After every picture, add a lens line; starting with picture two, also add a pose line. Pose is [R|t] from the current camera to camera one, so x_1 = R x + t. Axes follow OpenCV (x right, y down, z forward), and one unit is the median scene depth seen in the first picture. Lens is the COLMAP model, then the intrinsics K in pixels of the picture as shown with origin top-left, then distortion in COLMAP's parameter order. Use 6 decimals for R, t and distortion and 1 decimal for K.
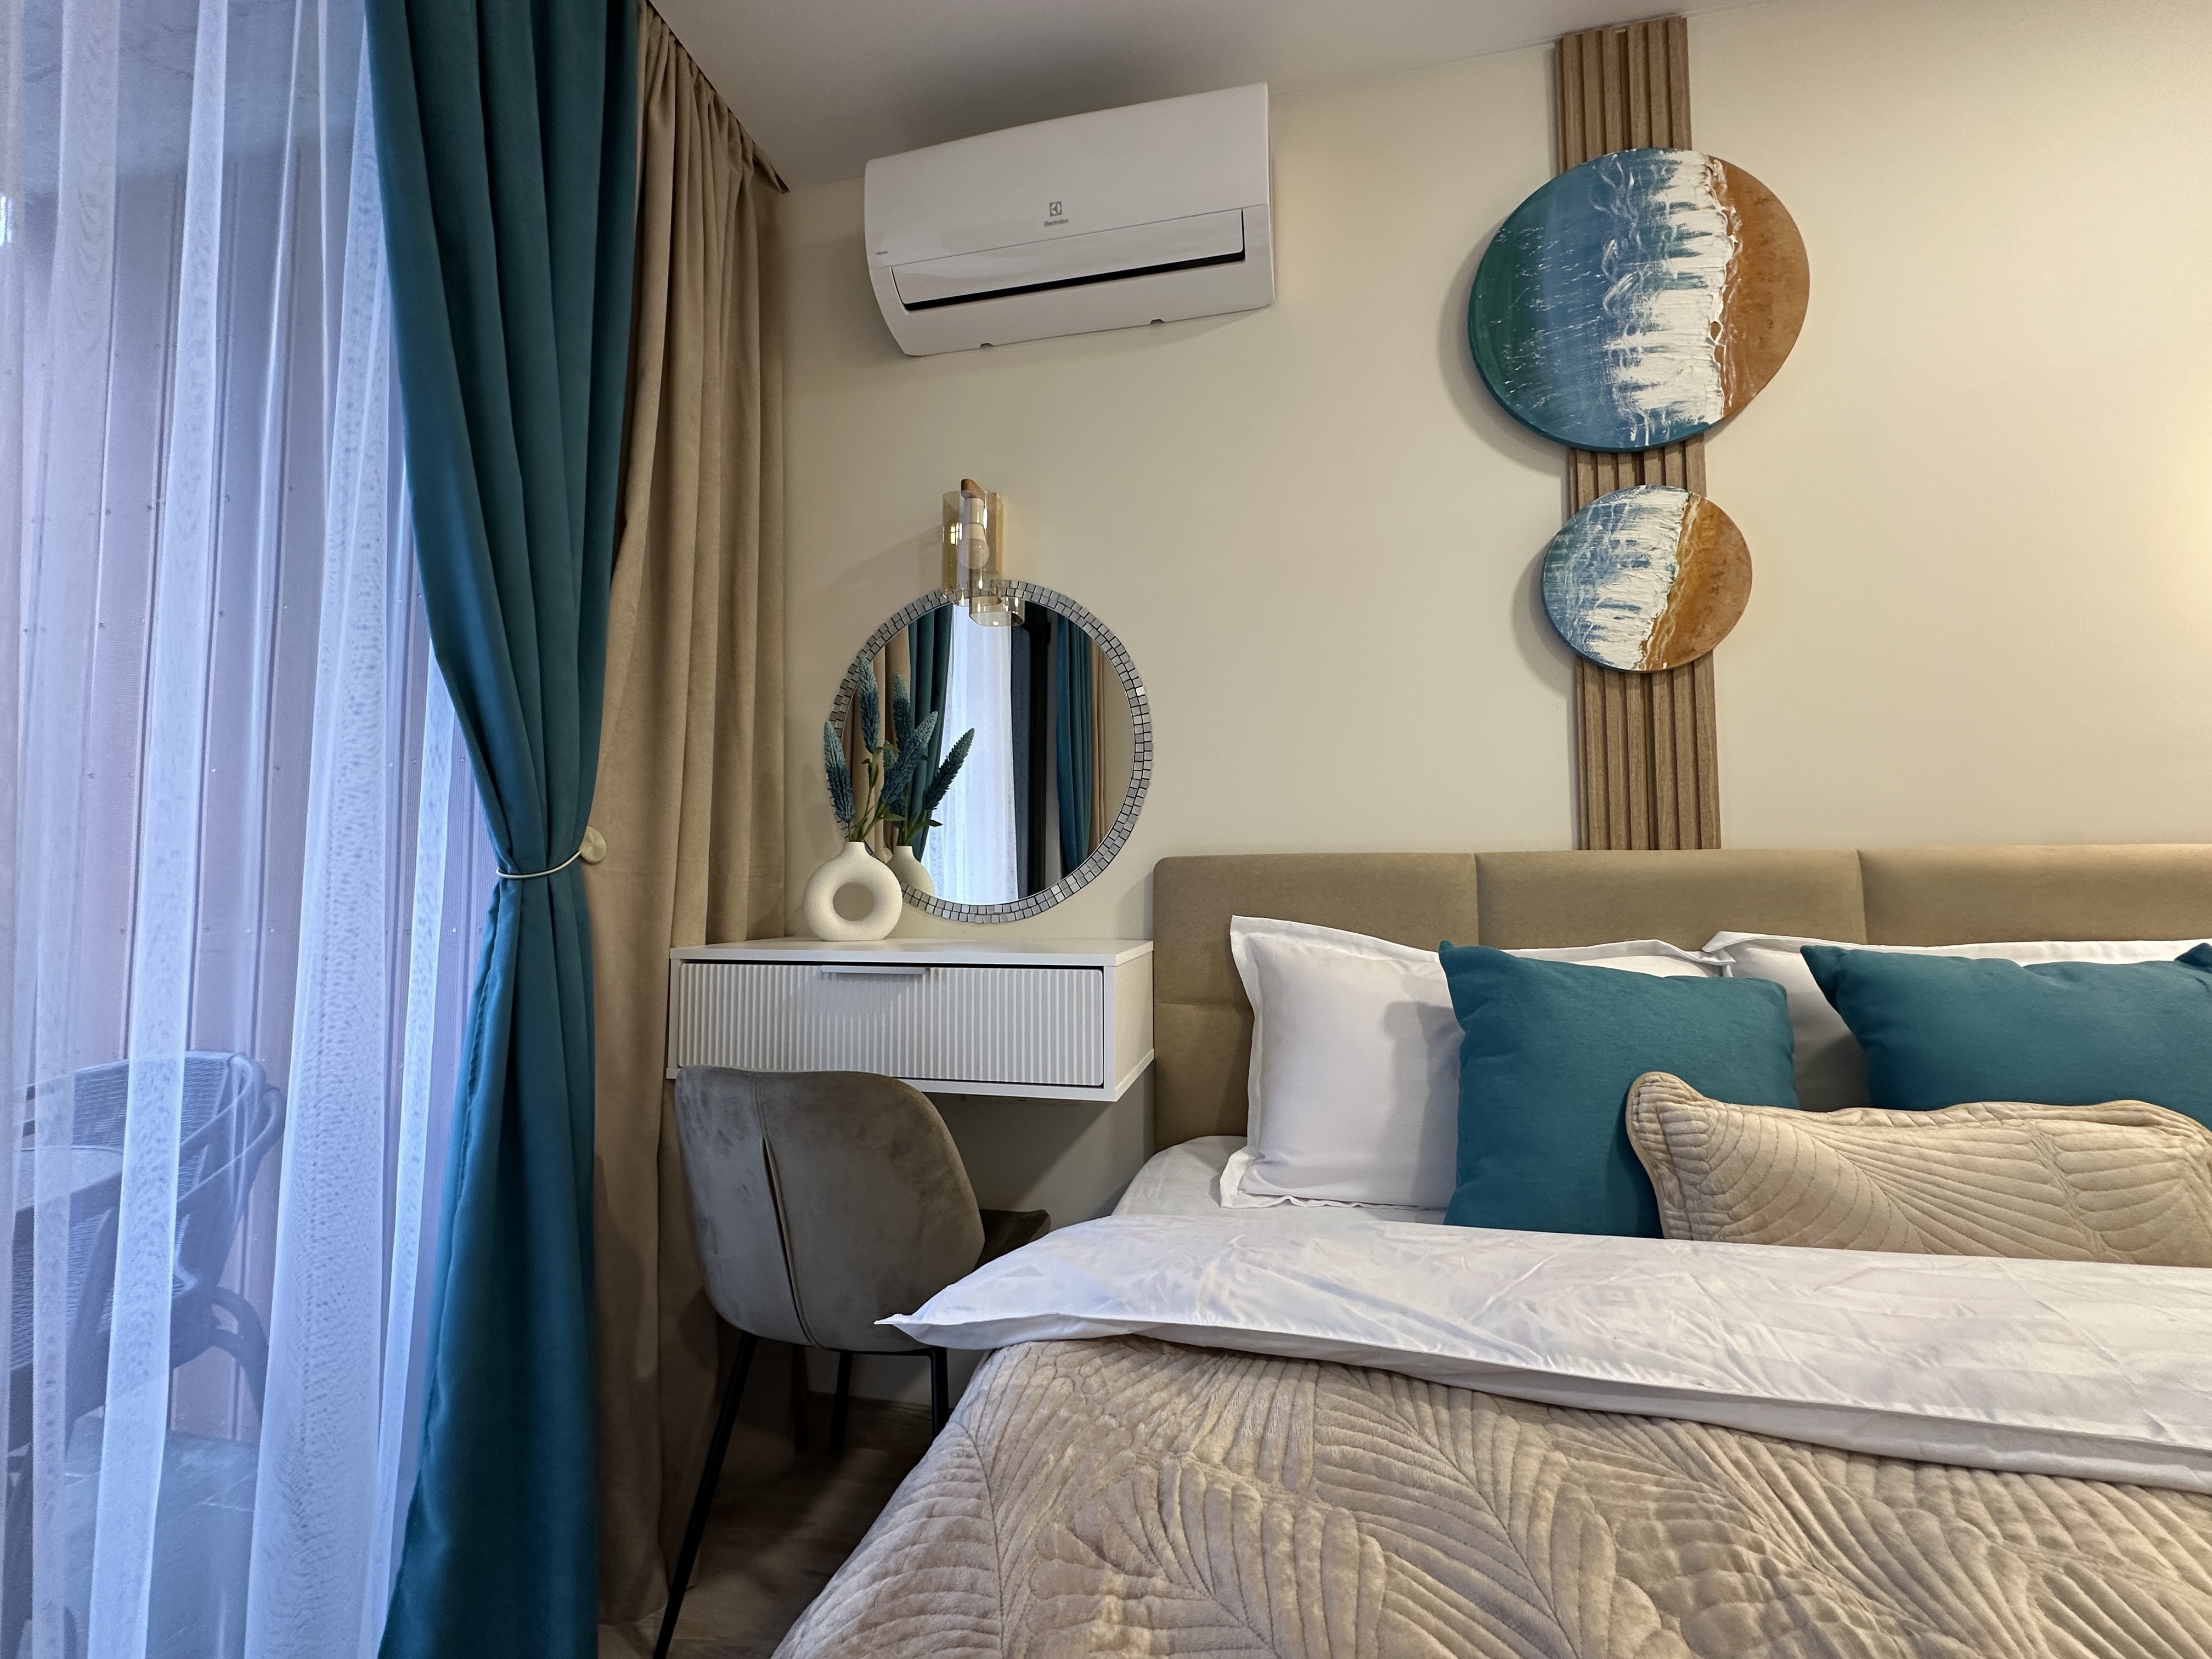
lens RADIAL K [[882.3, 0, 1088.9], [0, 882.3, 826.4], [0, 0, 1]] dist [-0.006405, 0.000876]
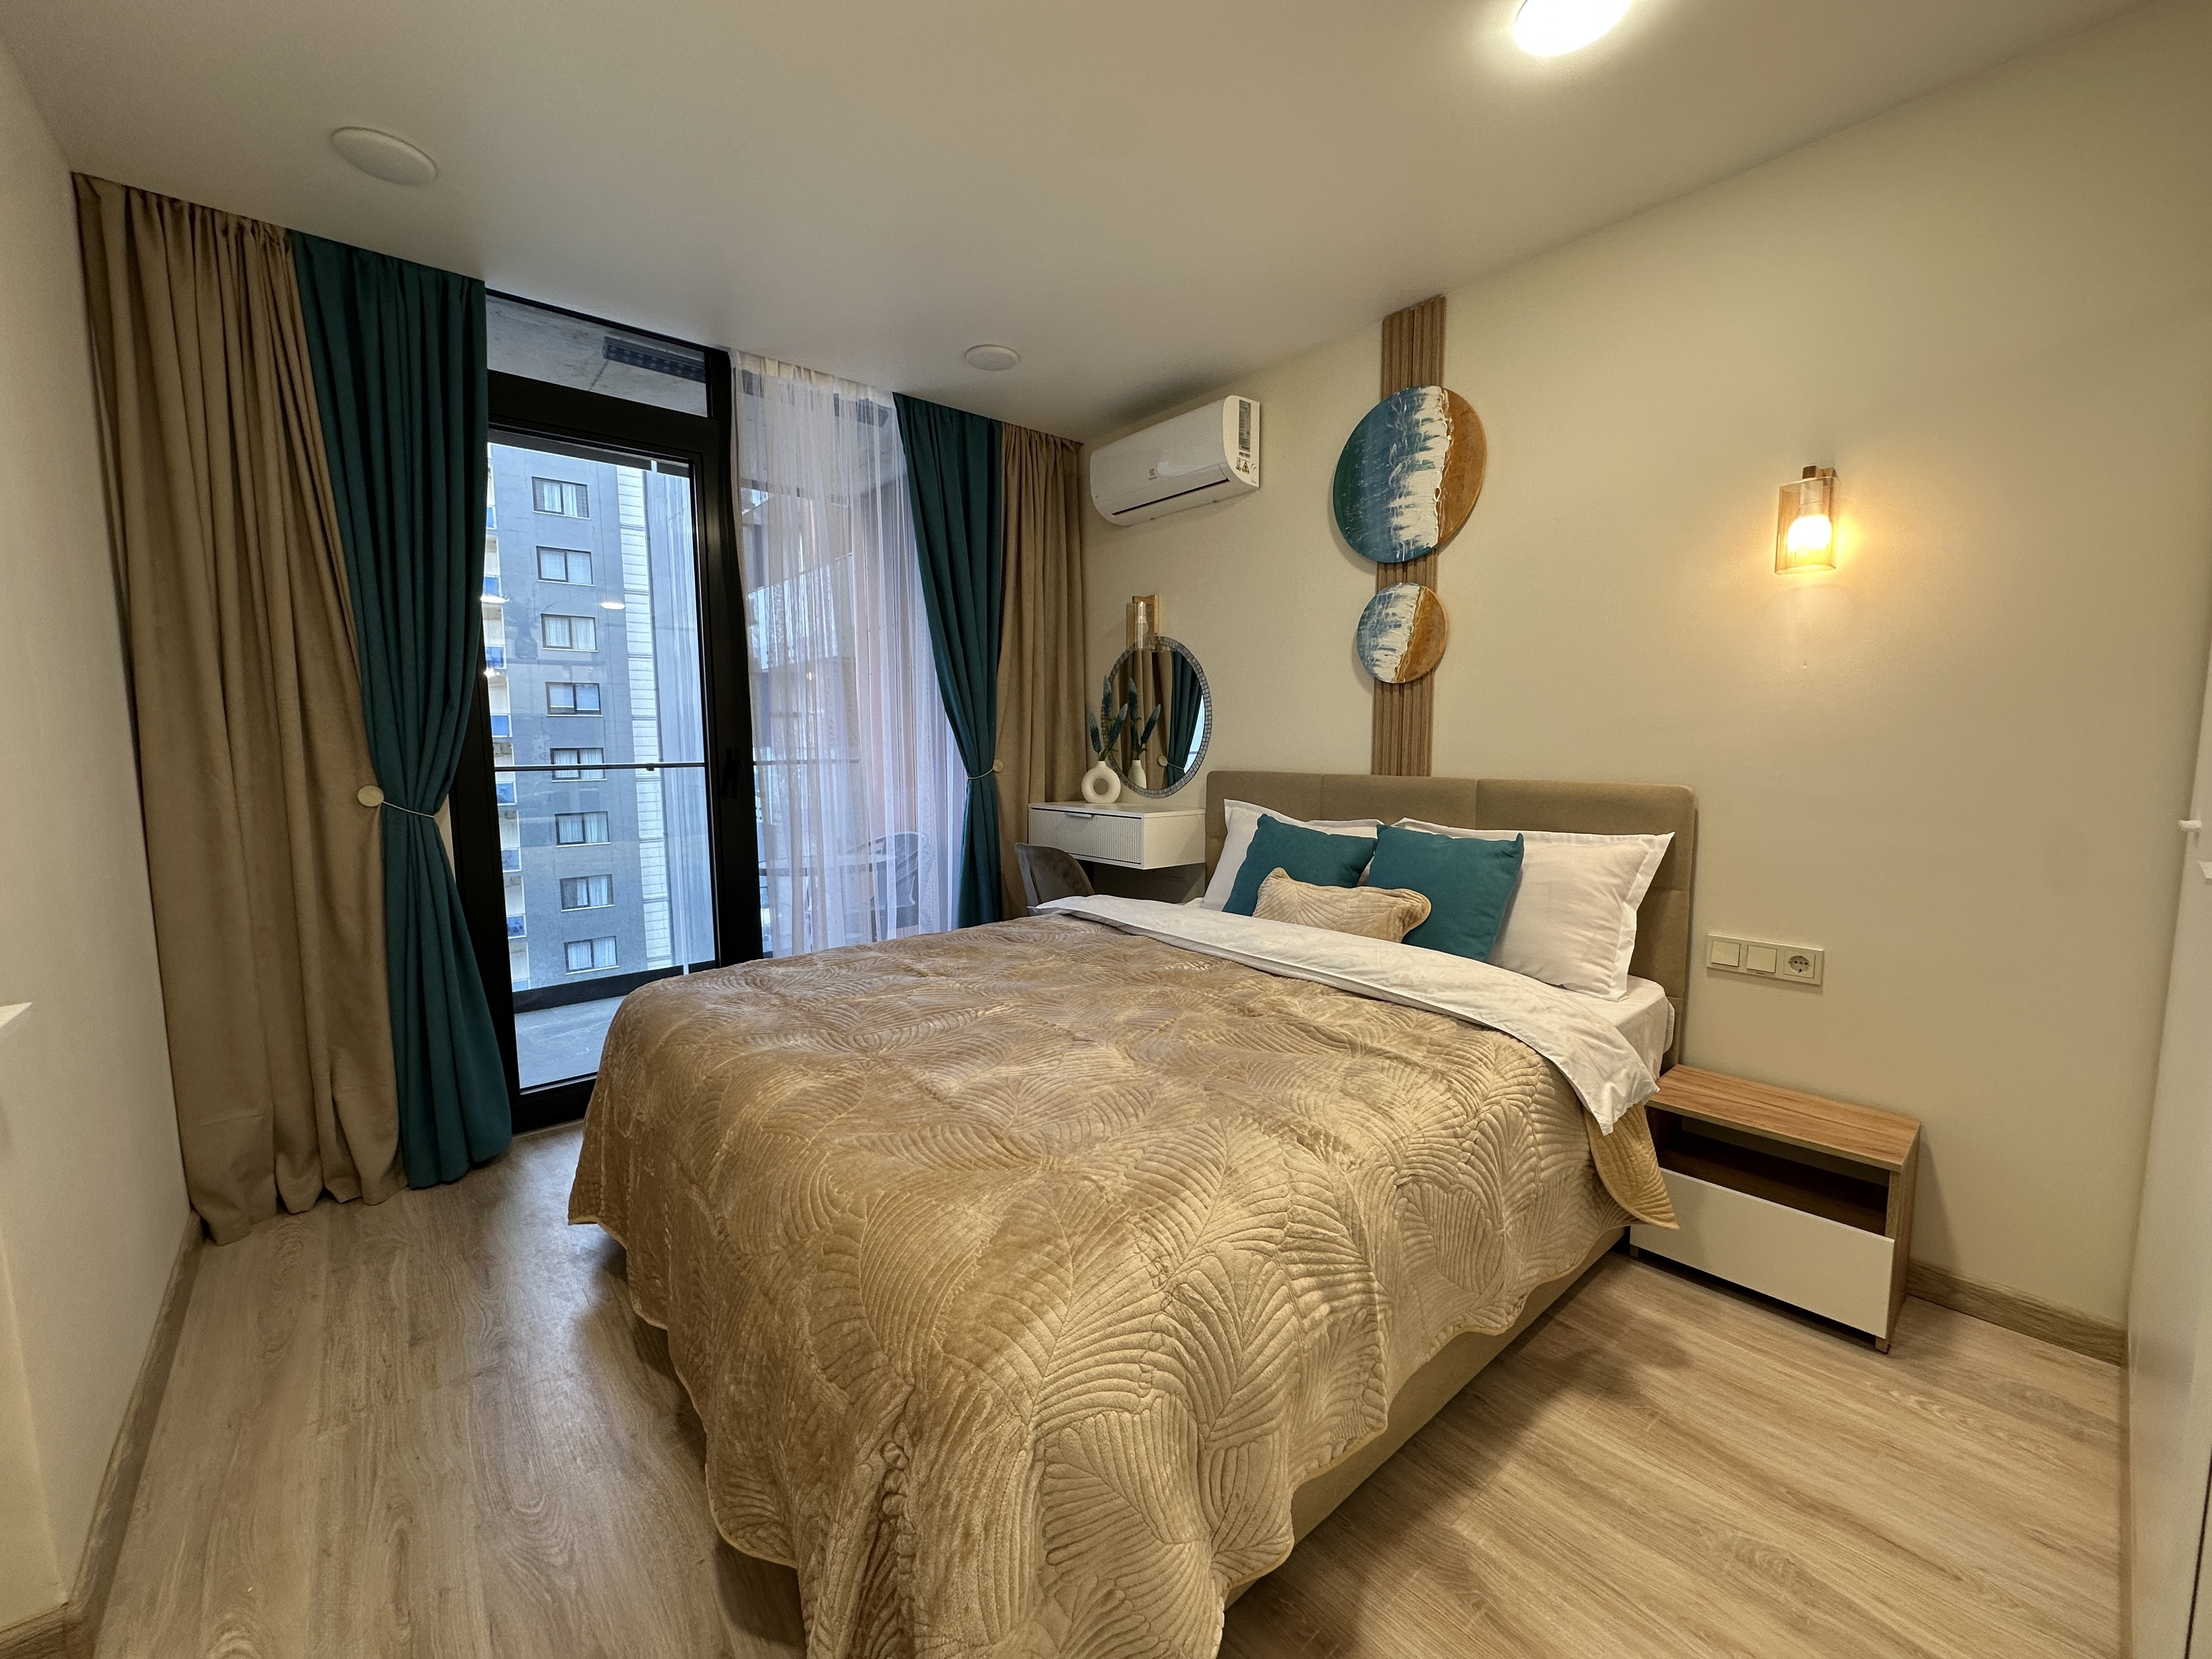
lens RADIAL K [[882.3, 0, 1115.4], [0, 882.3, 833.0], [0, 0, 1]] dist [-0.006405, 0.000876]
pose [[0.798575, 0.064415, -0.598438, 1.416105], [0.032671, 0.988152, 0.149960, -0.173271], [0.601008, -0.139306, 0.787009, -1.013266]]
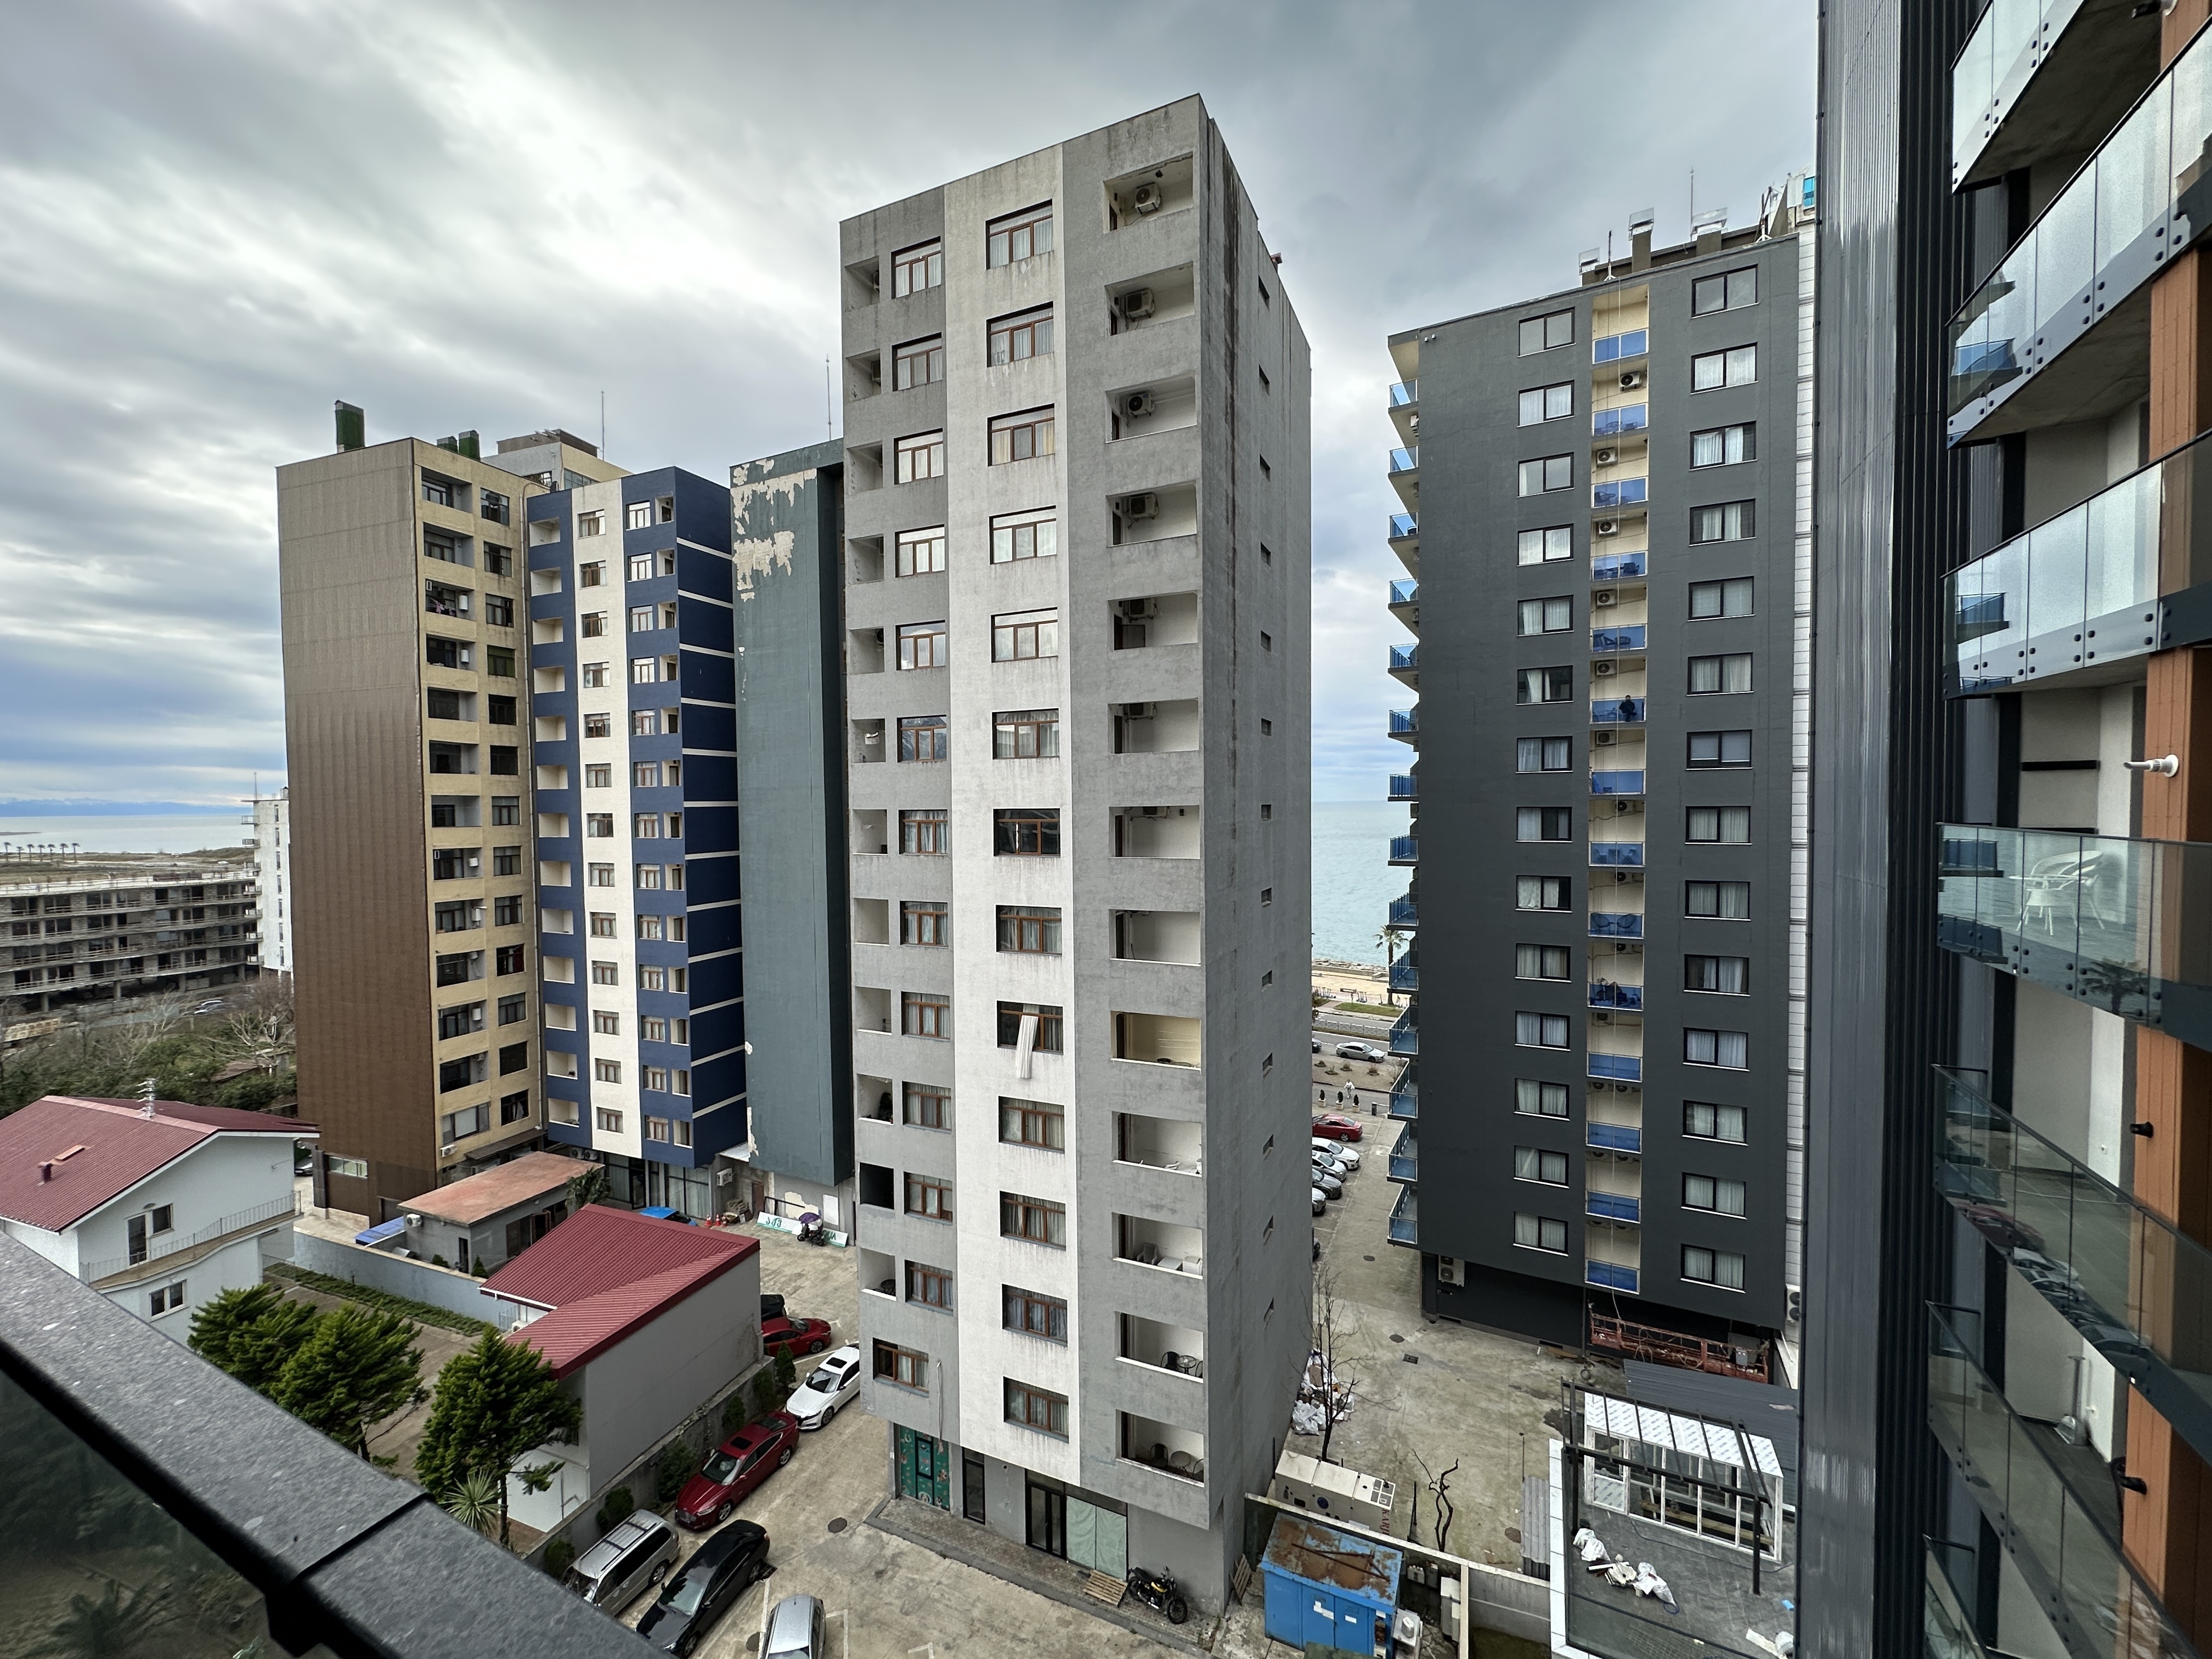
lens RADIAL K [[882.3, 0, 1105.5], [0, 882.3, 832.8], [0, 0, 1]] dist [-0.006405, 0.000876]
pose [[-0.226249, 0.042015, -0.973163, 1.184214], [0.064850, 0.997502, 0.027989, -0.178154], [0.971908, -0.056777, -0.228409, -0.924971]]
